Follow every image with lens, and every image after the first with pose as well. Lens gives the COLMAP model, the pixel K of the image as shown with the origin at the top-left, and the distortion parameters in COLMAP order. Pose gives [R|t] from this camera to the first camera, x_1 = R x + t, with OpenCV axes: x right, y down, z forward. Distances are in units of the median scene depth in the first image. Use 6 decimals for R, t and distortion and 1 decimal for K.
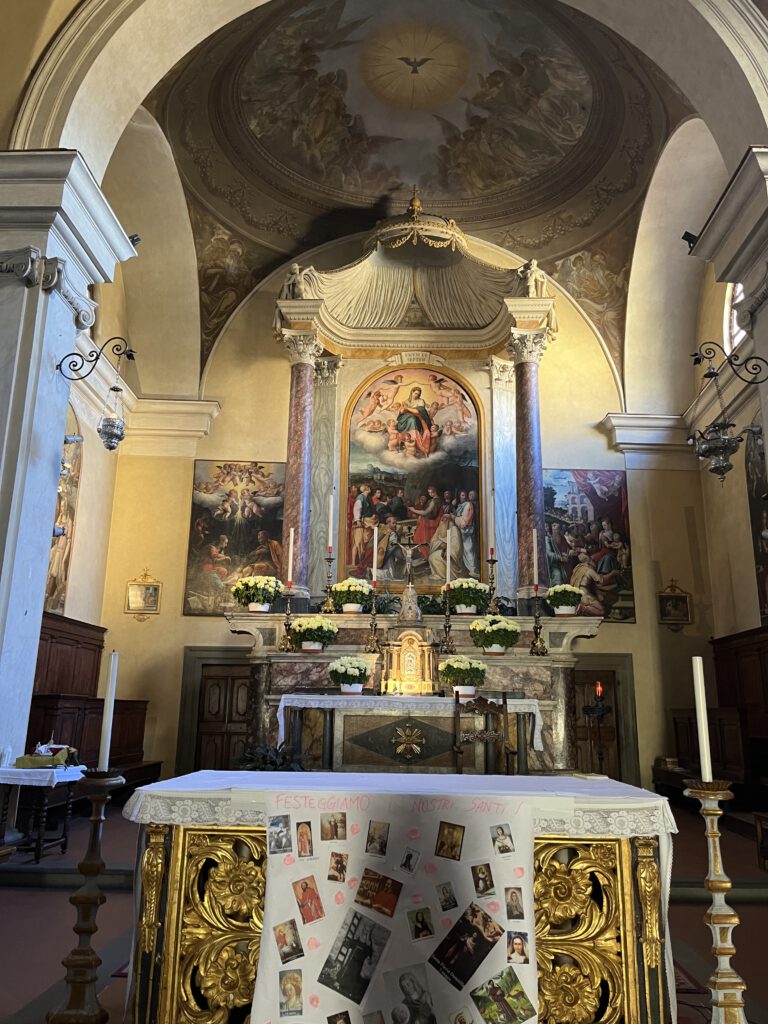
lens RADIAL K [[792.7, 0, 383.1], [0, 792.7, 512.3], [0, 0, 1]] dist [0.068189, -0.084606]
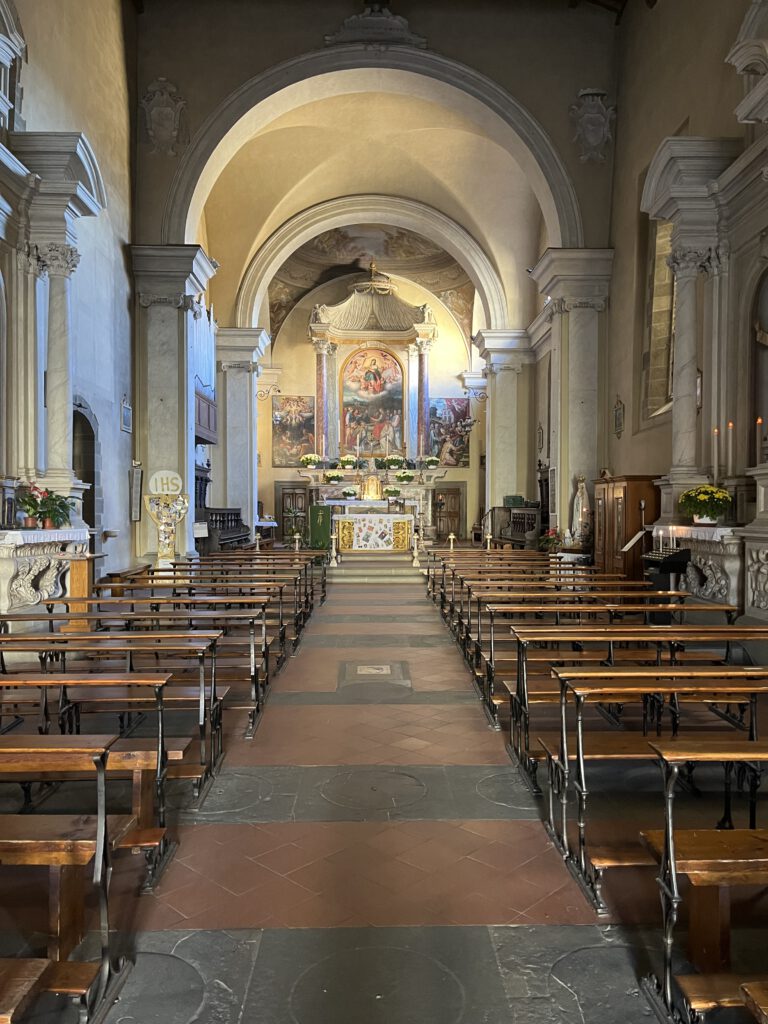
lens RADIAL K [[792.7, 0, 384.1], [0, 792.7, 514.5], [0, 0, 1]] dist [0.068189, -0.084606]
pose [[0.998305, -0.016094, 0.055935, -0.058157], [0.002017, 0.970002, 0.243089, -0.281289], [-0.058169, -0.242564, 0.968390, -1.207416]]
